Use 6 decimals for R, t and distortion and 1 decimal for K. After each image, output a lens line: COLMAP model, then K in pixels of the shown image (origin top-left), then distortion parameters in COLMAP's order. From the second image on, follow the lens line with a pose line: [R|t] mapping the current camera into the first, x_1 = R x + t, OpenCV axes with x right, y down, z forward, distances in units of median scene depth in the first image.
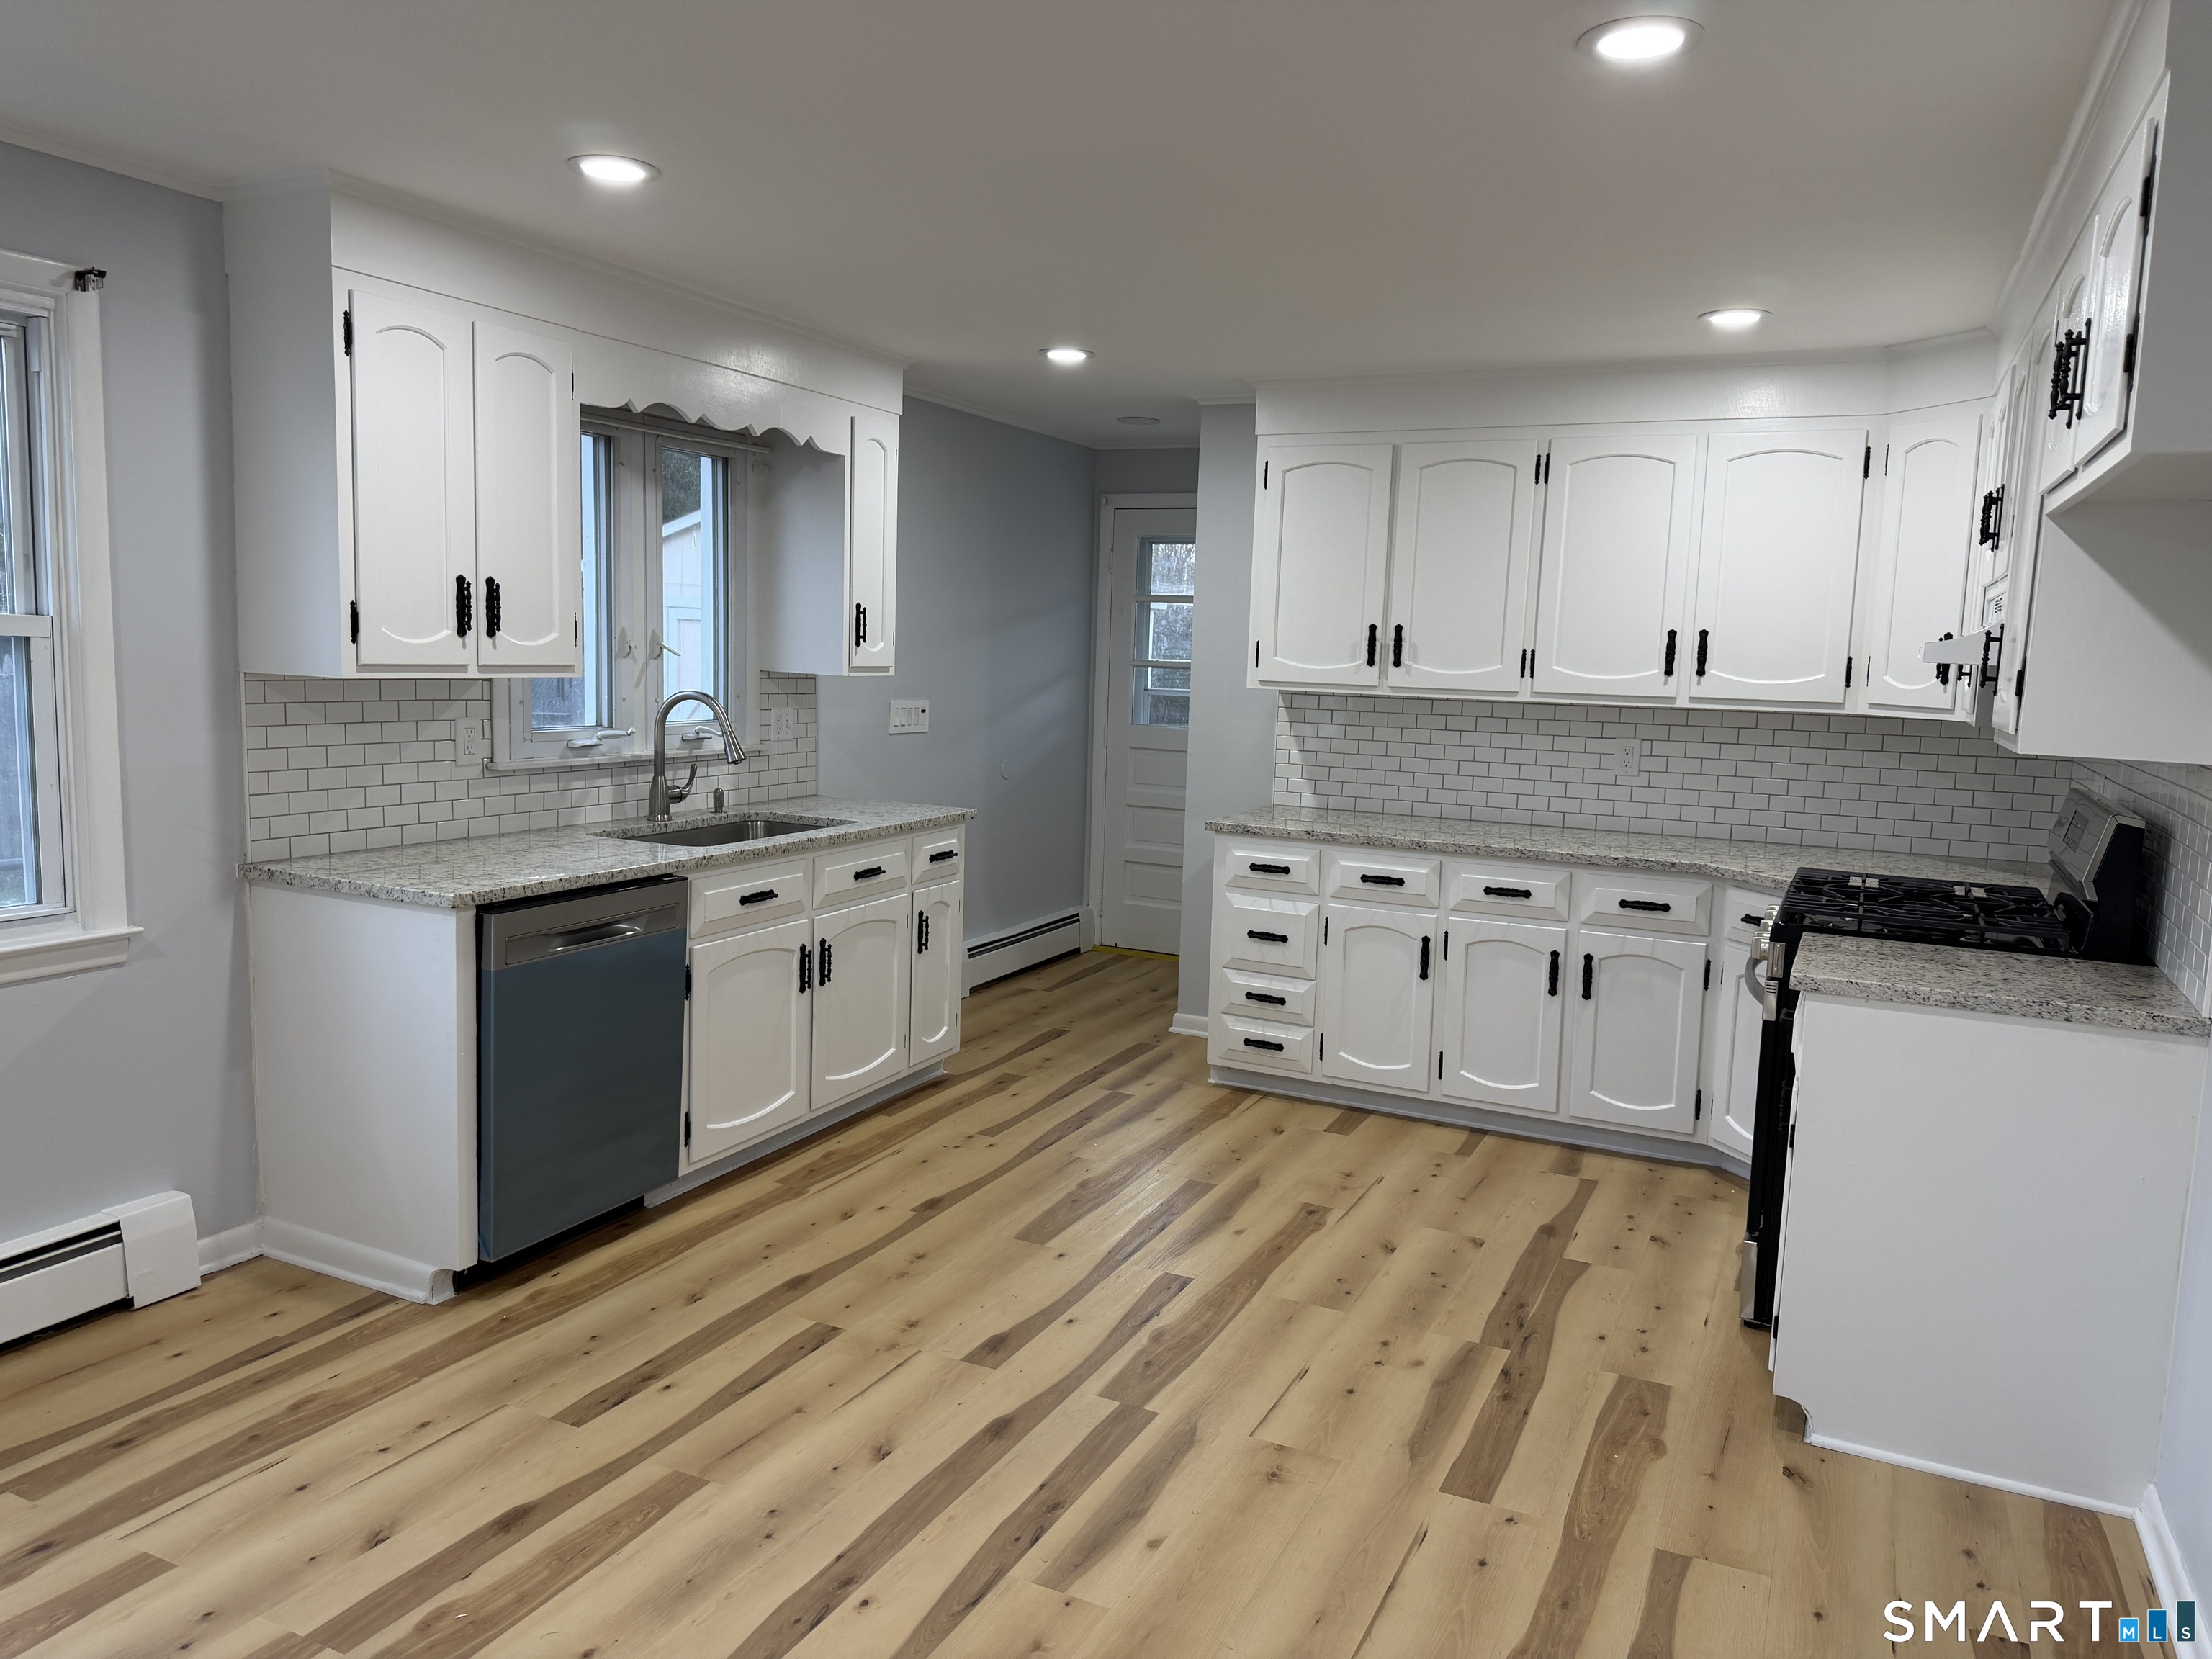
lens RADIAL K [[1559.8, 0, 1102.3], [0, 1559.8, 831.4], [0, 0, 1]] dist [0.039074, -0.052410]
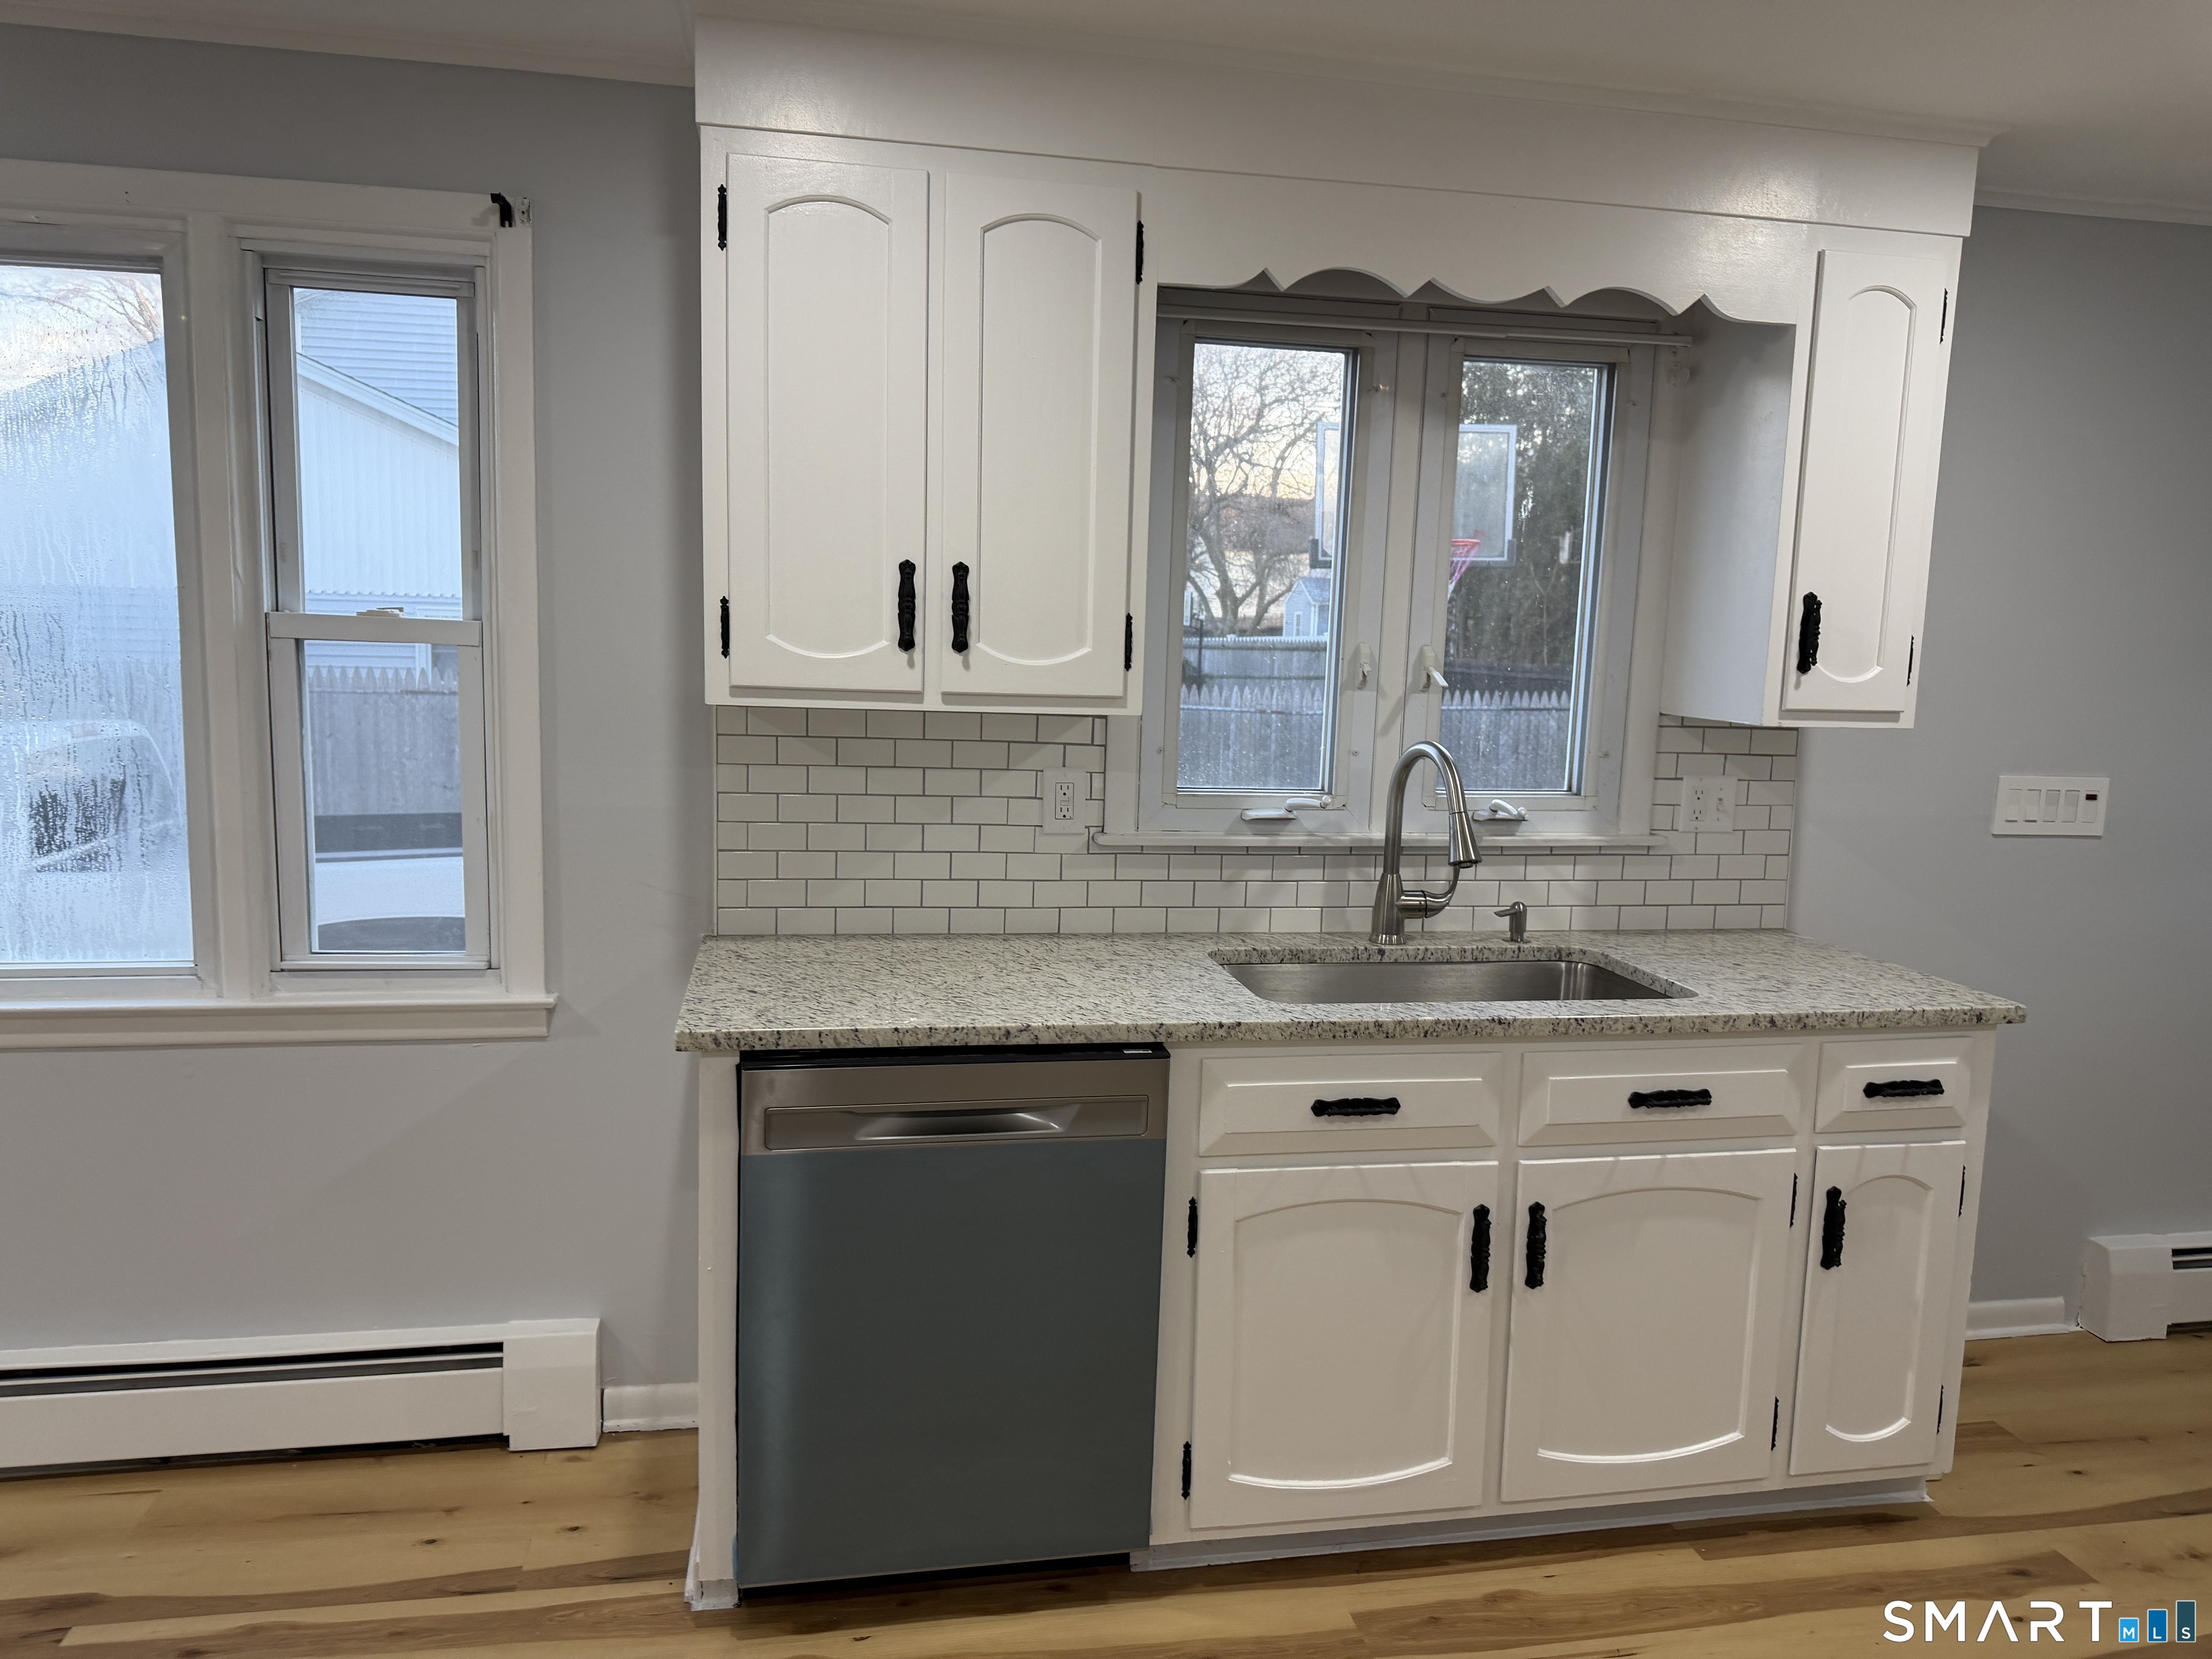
lens RADIAL K [[1551.6, 0, 1093.9], [0, 1551.6, 831.4], [0, 0, 1]] dist [0.098699, -0.131330]
pose [[0.593734, 0.085257, -0.800132, 0.170012], [-0.105945, 0.993997, 0.027298, -0.063335], [0.797656, 0.068563, 0.599203, 0.577092]]
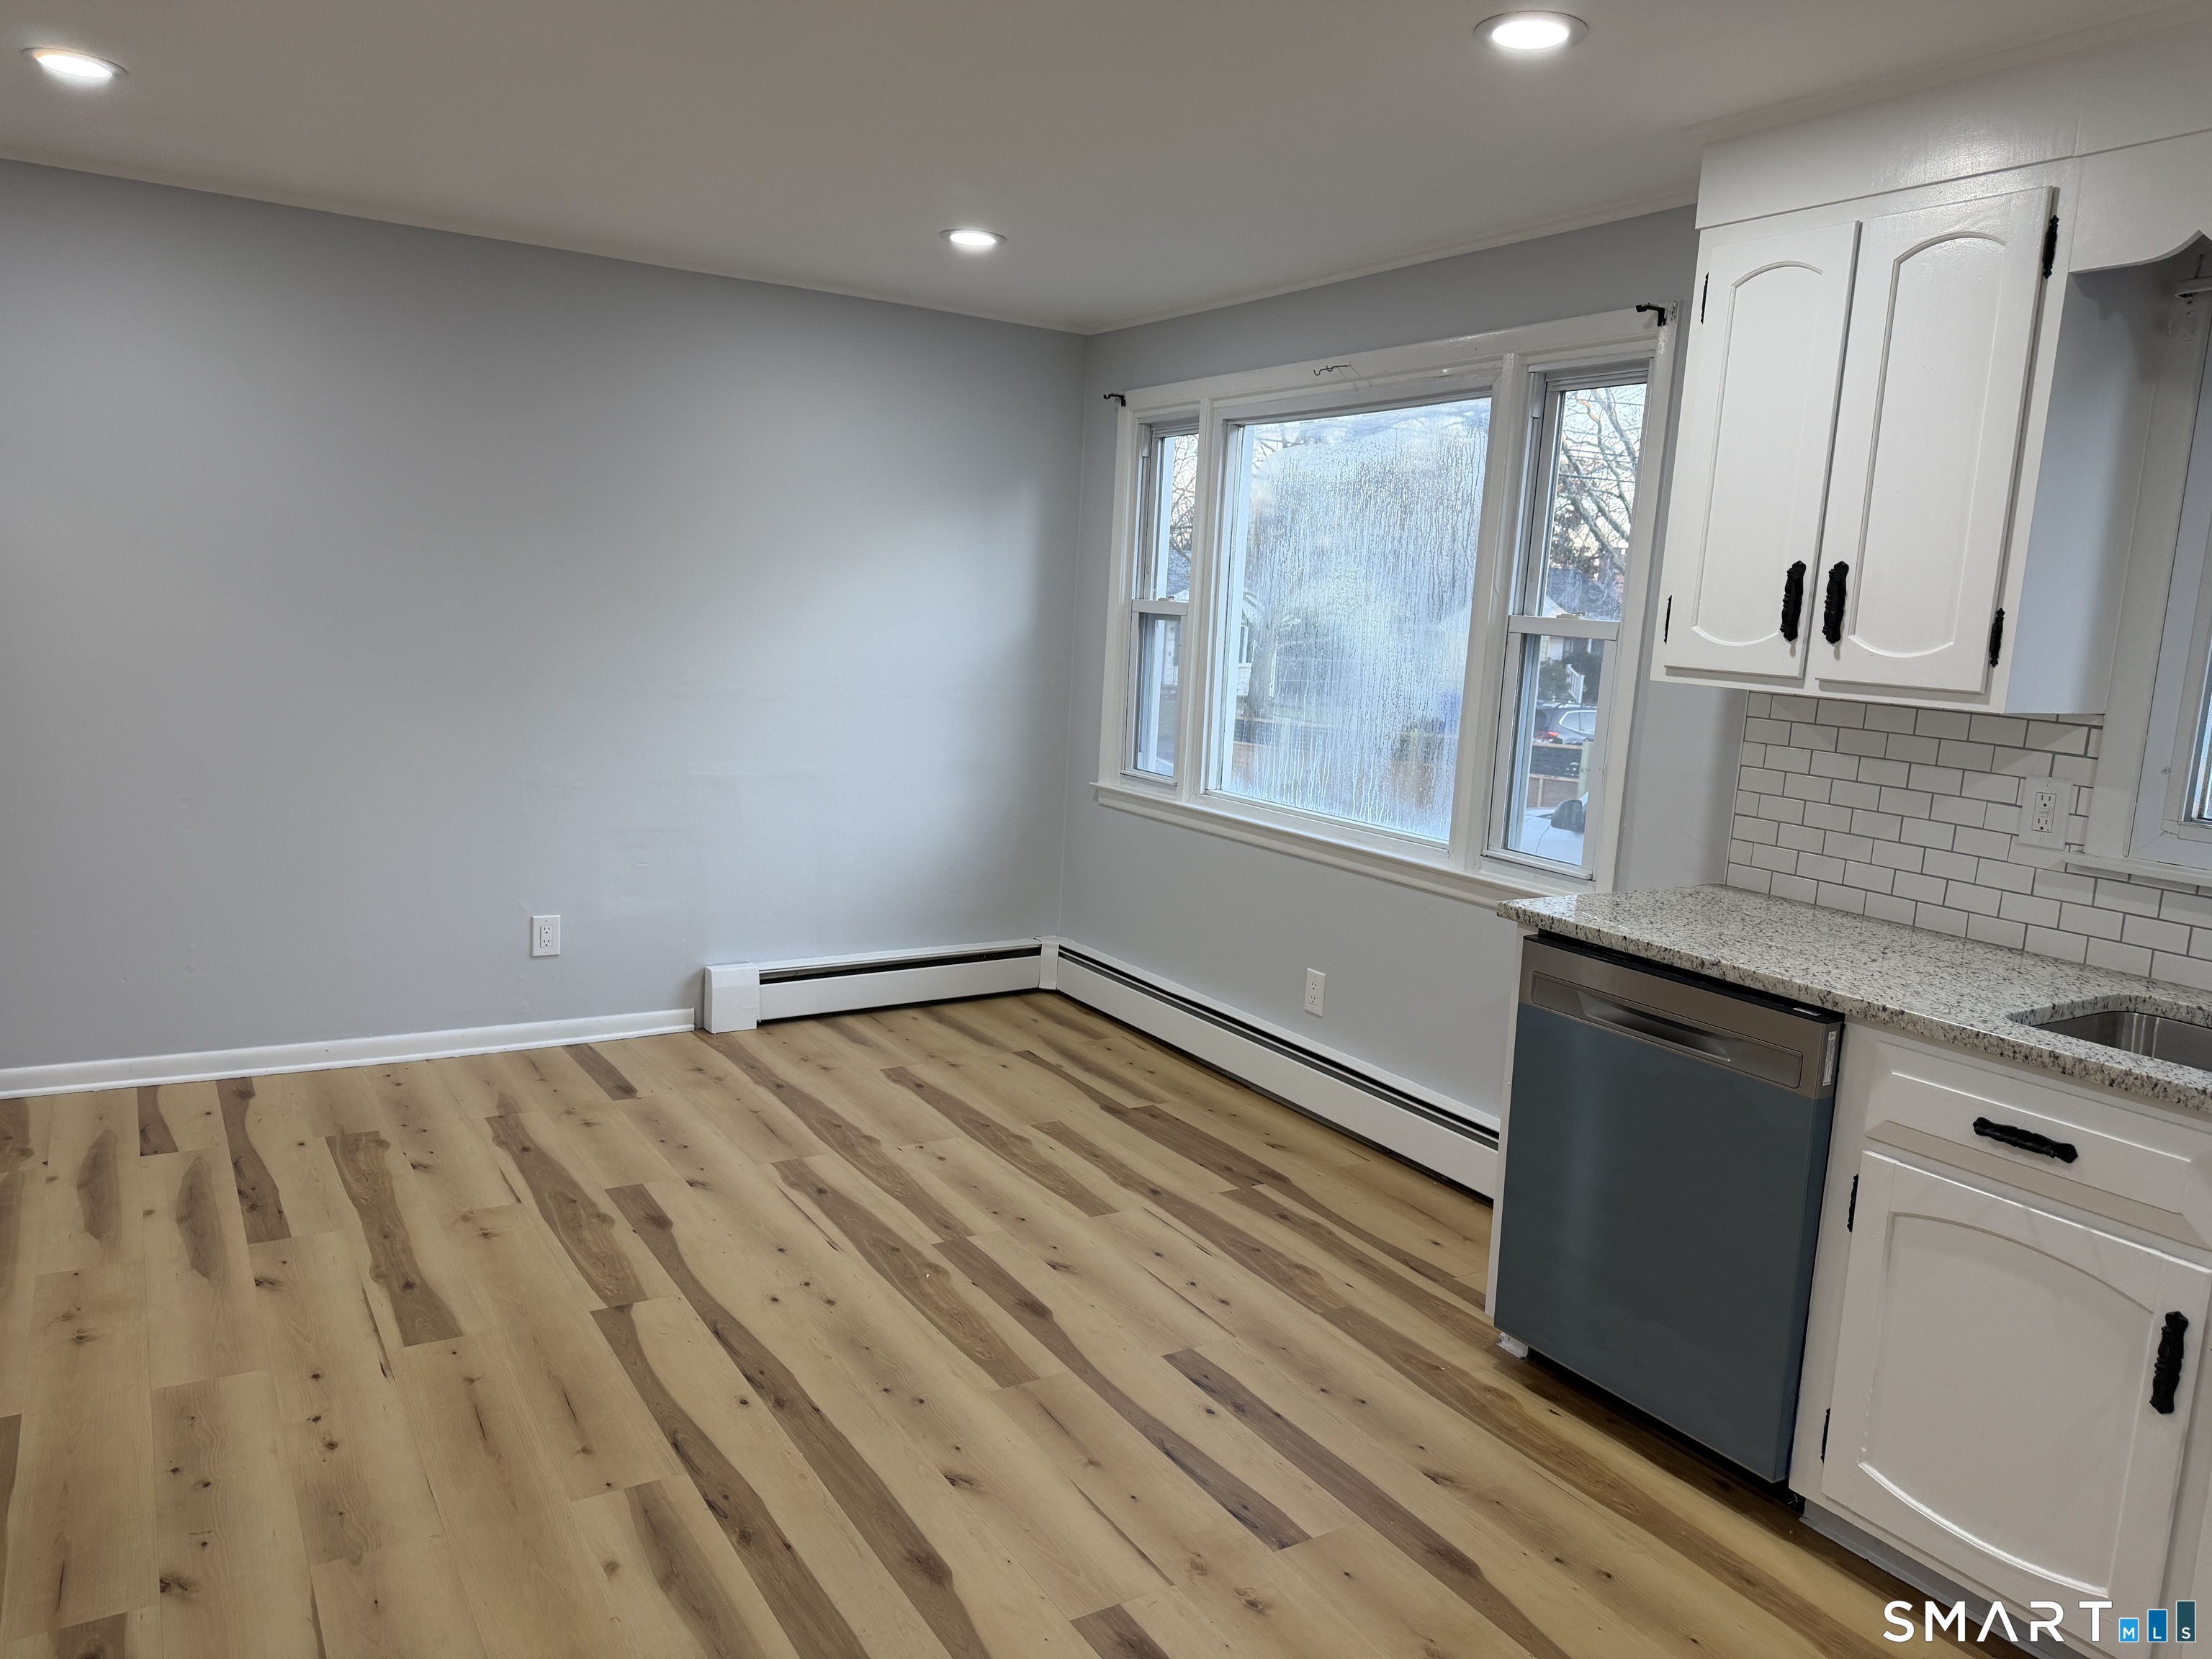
lens RADIAL K [[1524.4, 0, 1097.6], [0, 1524.4, 825.0], [0, 0, 1]] dist [0.000199, -0.003459]
pose [[-0.529722, 0.060100, -0.846039, 0.369711], [-0.178134, 0.967356, 0.180252, -0.096646], [0.829254, 0.246192, -0.501724, 0.975747]]
